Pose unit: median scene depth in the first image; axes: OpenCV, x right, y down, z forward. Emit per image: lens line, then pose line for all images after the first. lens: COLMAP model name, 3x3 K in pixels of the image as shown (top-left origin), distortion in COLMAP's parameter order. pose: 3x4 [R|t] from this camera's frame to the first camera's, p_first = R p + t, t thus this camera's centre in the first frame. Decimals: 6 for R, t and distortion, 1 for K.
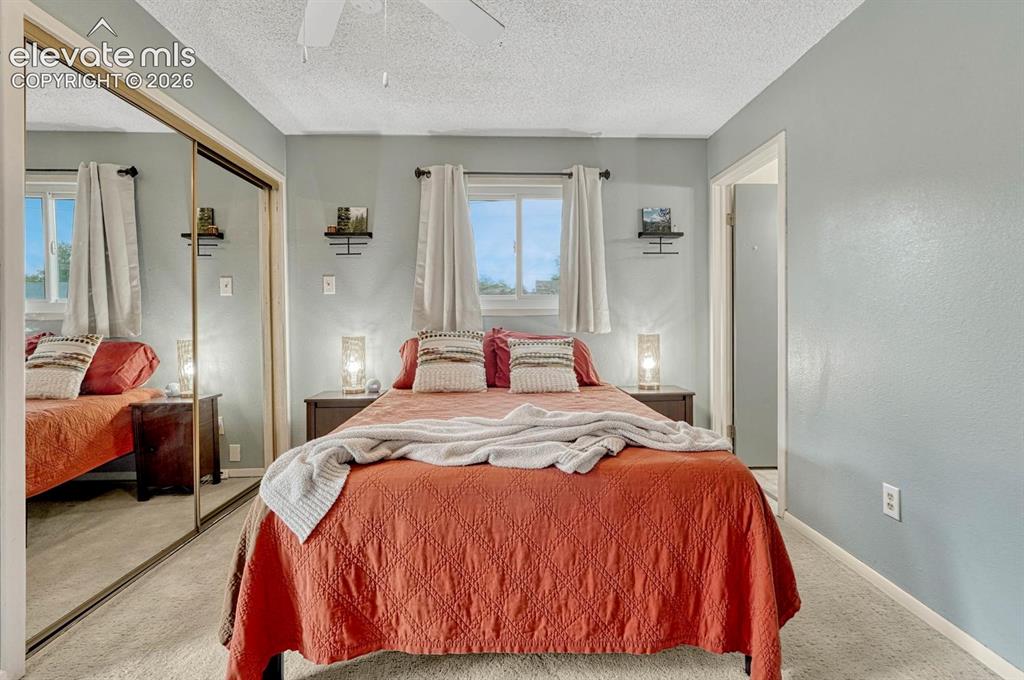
lens RADIAL K [[463.1, 0, 515.3], [0, 463.1, 320.8], [0, 0, 1]] dist [-0.008334, -0.000083]
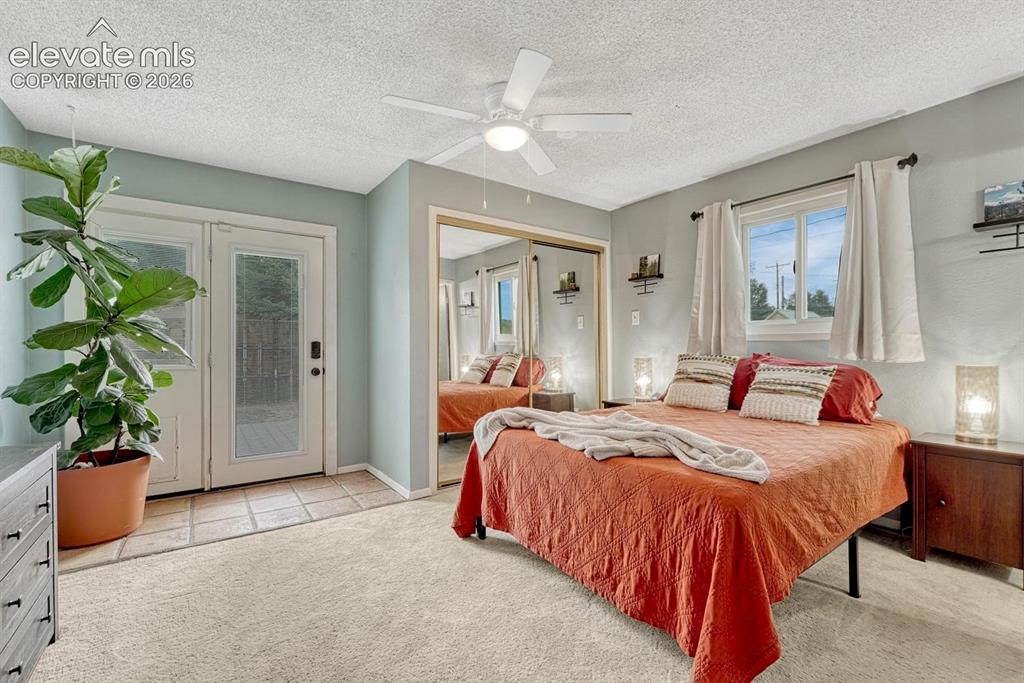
lens RADIAL K [[432.2, 0, 512.0], [0, 432.2, 341.5], [0, 0, 1]] dist [-0.021573, 0.000059]
pose [[0.550225, -0.004117, -0.835006, 0.485432], [-0.001756, 0.999980, -0.006088, -0.003214], [0.835015, 0.004816, 0.550207, 0.045617]]
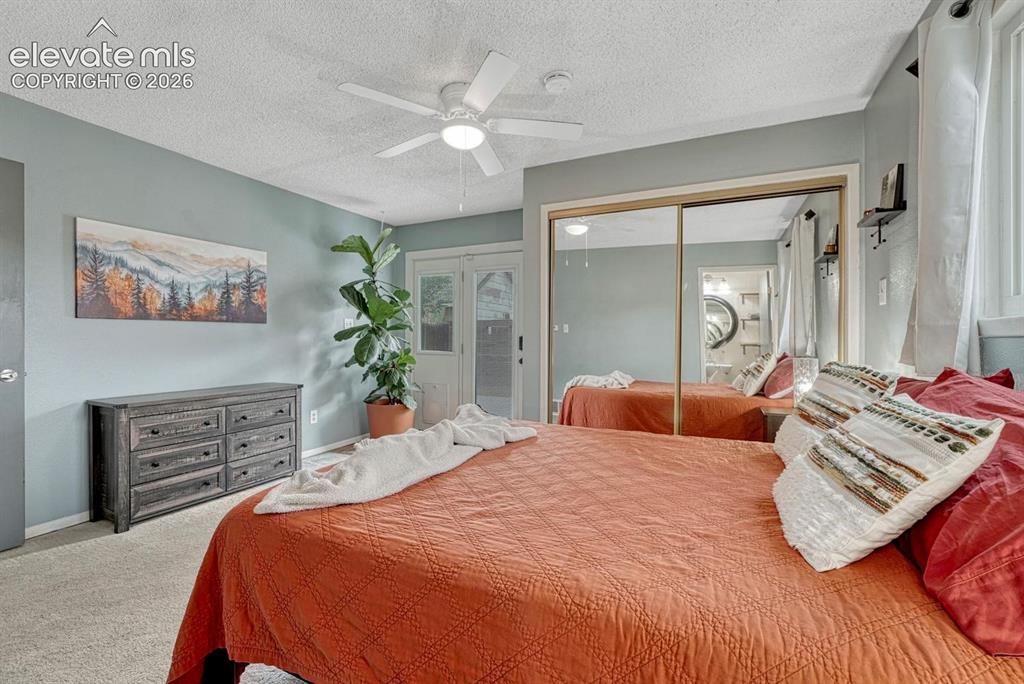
lens RADIAL K [[423.9, 0, 513.4], [0, 423.9, 328.6], [0, 0, 1]] dist [-0.008262, 0.000208]
pose [[-0.455205, -0.021959, -0.890116, 0.481150], [-0.007716, 0.999756, -0.020718, -0.005736], [0.890353, -0.002563, -0.455263, 0.911403]]
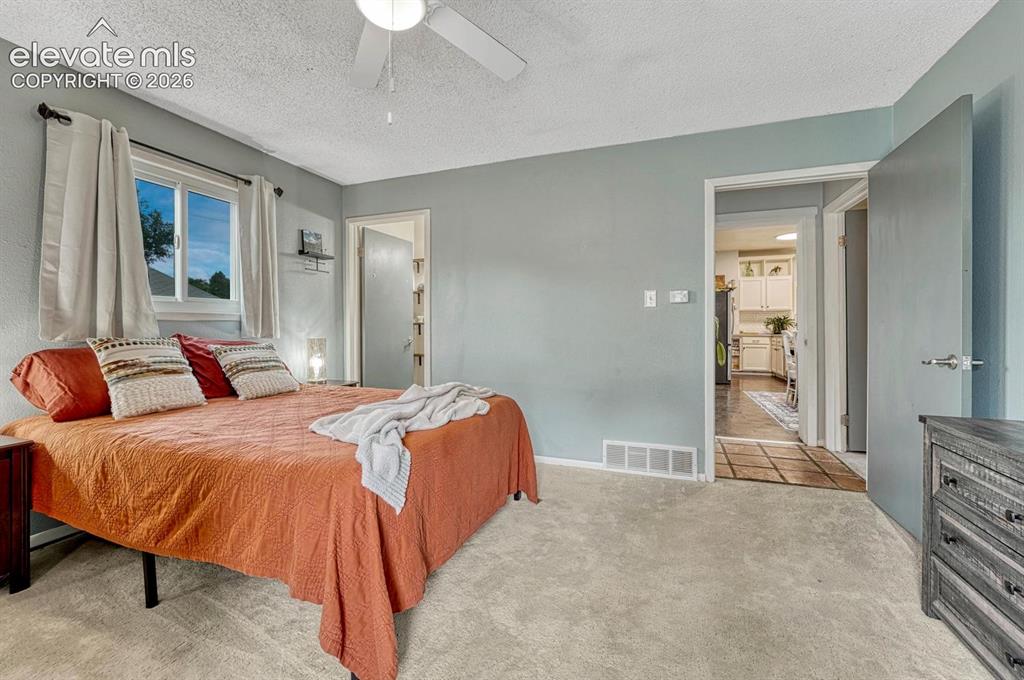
lens RADIAL K [[423.9, 0, 500.8], [0, 423.9, 331.2], [0, 0, 1]] dist [-0.022436, 0.000104]
pose [[0.400971, -0.003039, 0.916086, -0.569016], [0.004194, 0.999990, 0.001482, 0.012669], [-0.916081, 0.003248, 0.400980, 0.147692]]
